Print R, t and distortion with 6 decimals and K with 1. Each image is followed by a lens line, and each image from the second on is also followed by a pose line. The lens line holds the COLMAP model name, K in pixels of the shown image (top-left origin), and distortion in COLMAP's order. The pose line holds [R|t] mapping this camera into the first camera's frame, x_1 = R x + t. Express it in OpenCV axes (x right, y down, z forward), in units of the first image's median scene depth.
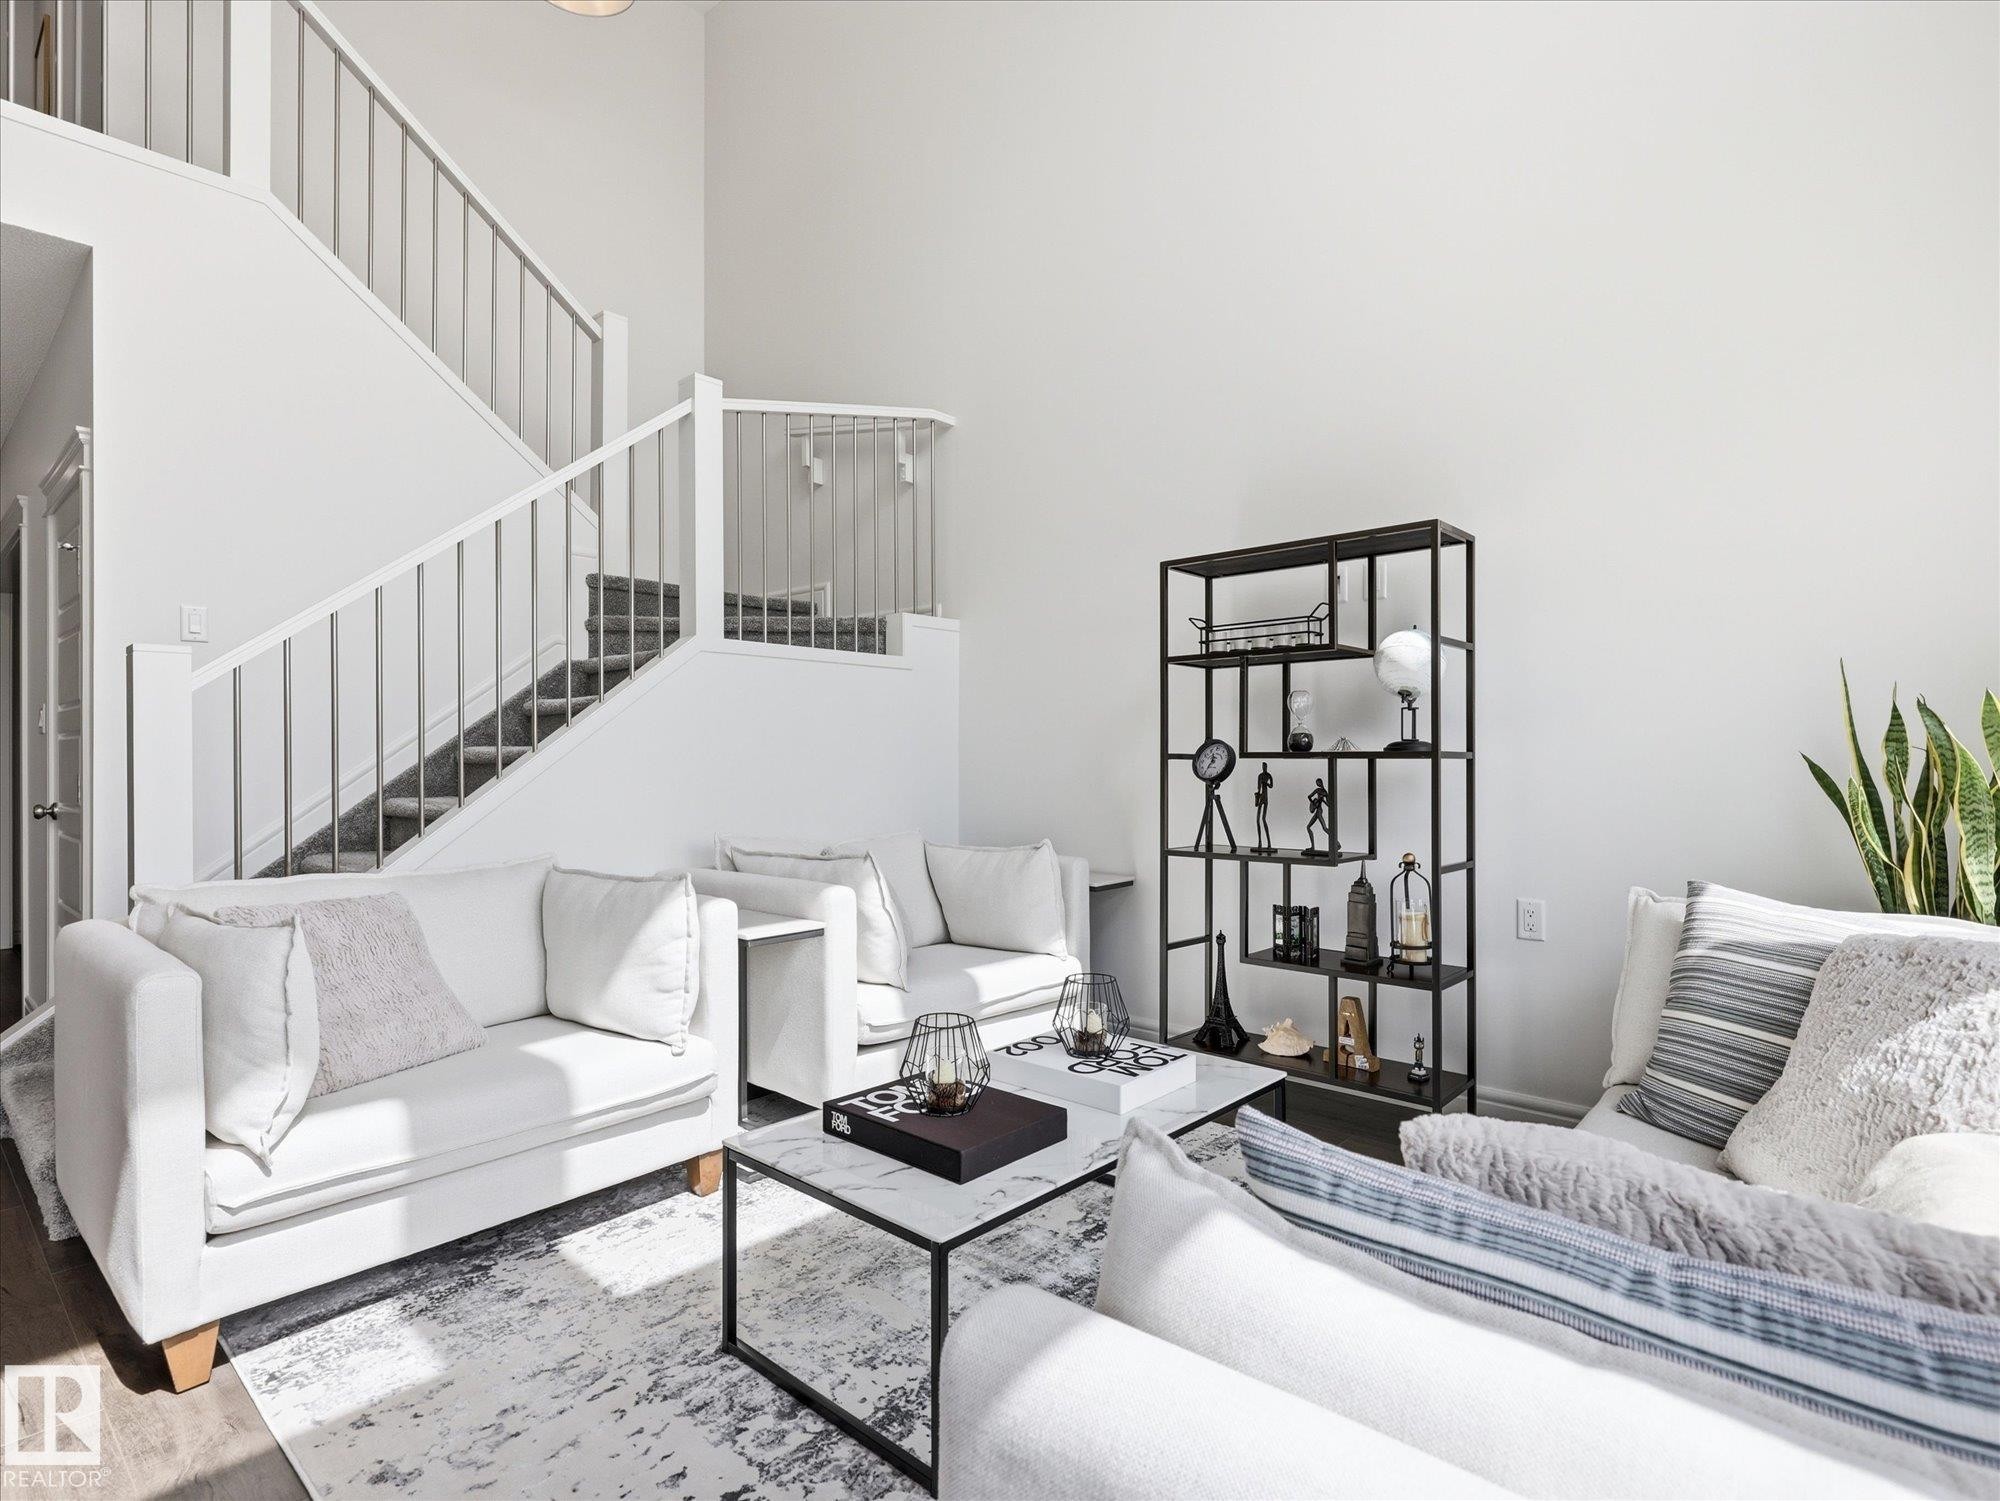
lens RADIAL K [[1031.8, 0, 1002.4], [0, 1031.8, 749.8], [0, 0, 1]] dist [-0.004556, -0.000873]
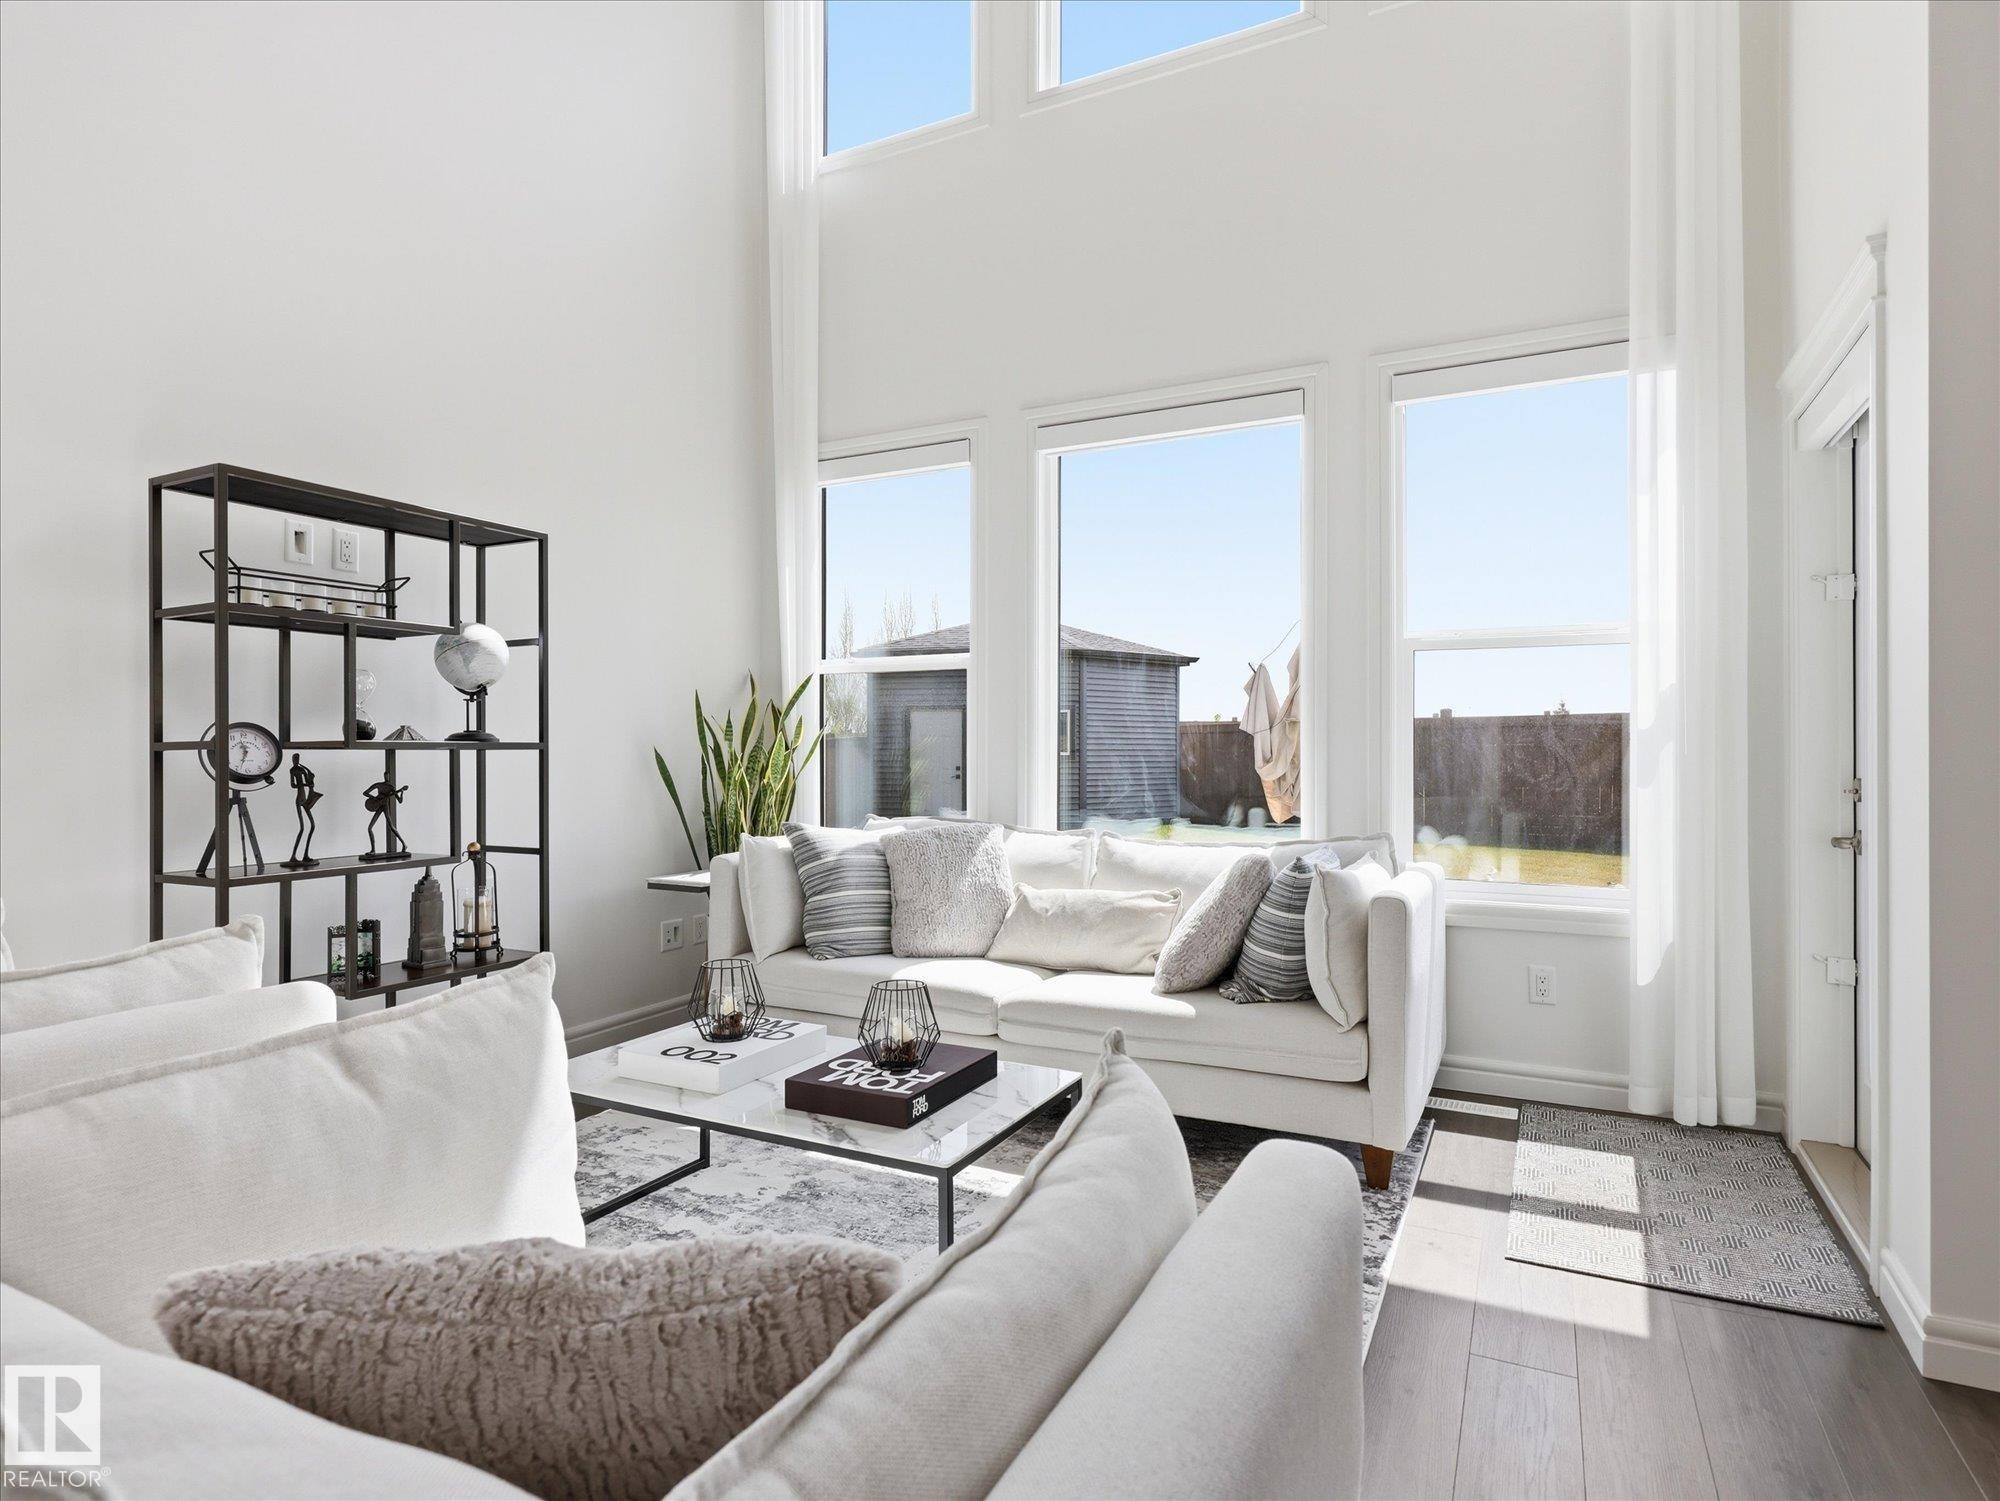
lens RADIAL K [[1092.6, 0, 1011.5], [0, 1092.6, 750.3], [0, 0, 1]] dist [-0.007831, -0.001493]
pose [[-0.270935, 0.000208, 0.962598, -0.725242], [-0.008991, 0.999956, -0.002747, 0.007040], [-0.962556, -0.009399, -0.270921, 0.717370]]
